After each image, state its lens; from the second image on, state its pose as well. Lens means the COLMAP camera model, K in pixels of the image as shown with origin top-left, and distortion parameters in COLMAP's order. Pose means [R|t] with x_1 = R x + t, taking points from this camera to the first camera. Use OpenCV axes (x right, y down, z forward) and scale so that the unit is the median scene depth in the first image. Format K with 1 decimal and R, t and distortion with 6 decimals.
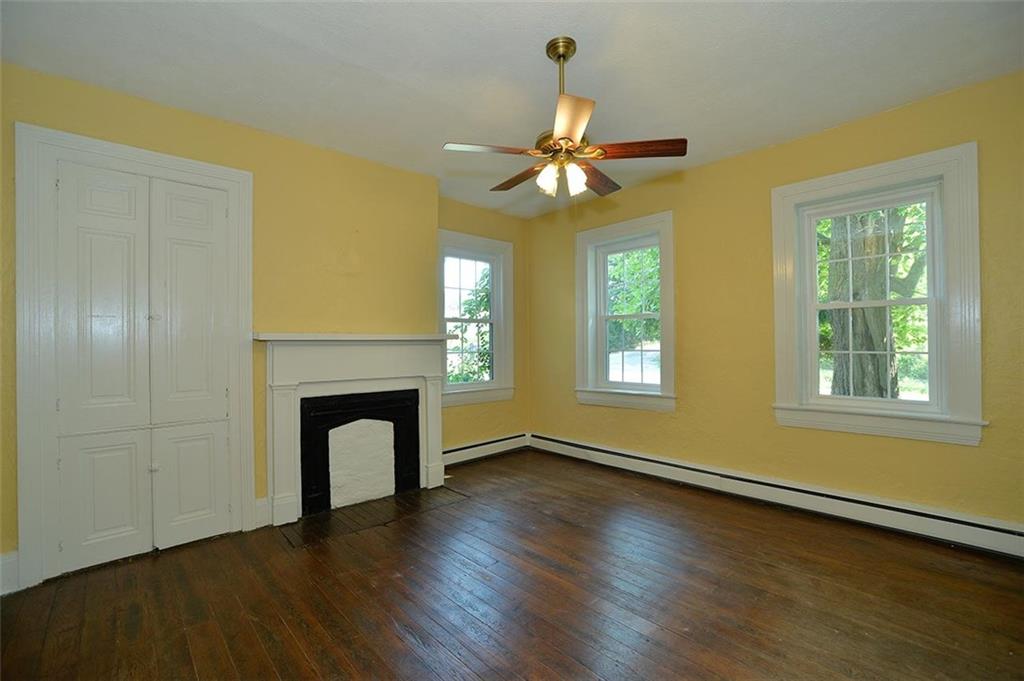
lens RADIAL K [[448.2, 0, 513.4], [0, 448.2, 342.4], [0, 0, 1]] dist [-0.051287, 0.017244]
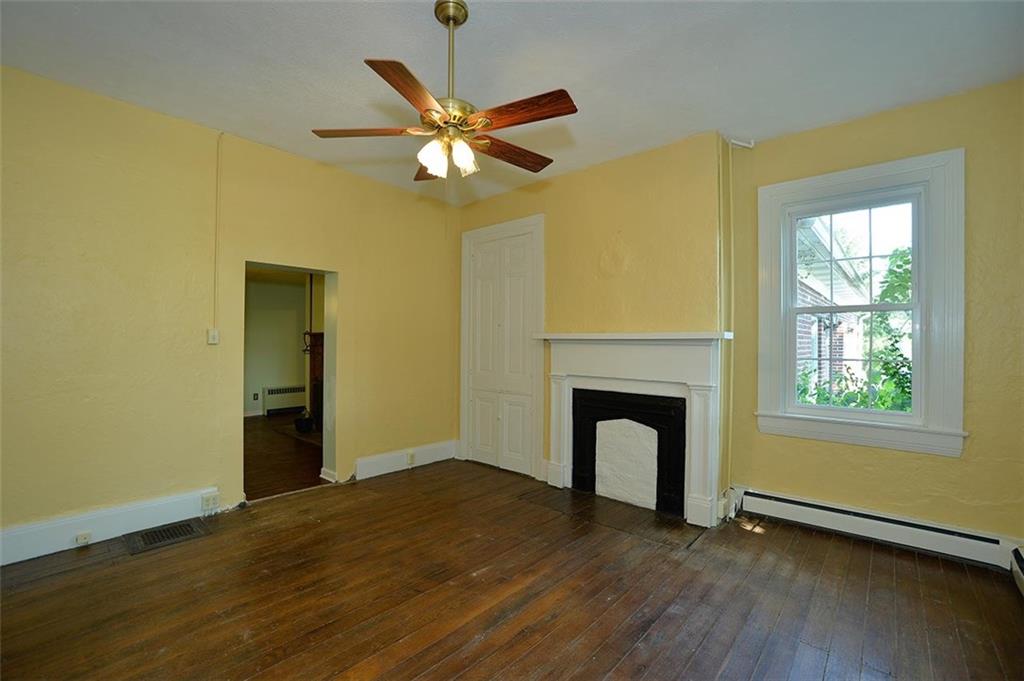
lens RADIAL K [[448.2, 0, 513.4], [0, 448.2, 342.4], [0, 0, 1]] dist [-0.051287, 0.017244]
pose [[0.088698, 0.004635, -0.996048, 0.626717], [-0.010483, 0.999938, 0.003719, 0.000397], [0.996003, 0.010112, 0.088741, 0.654901]]
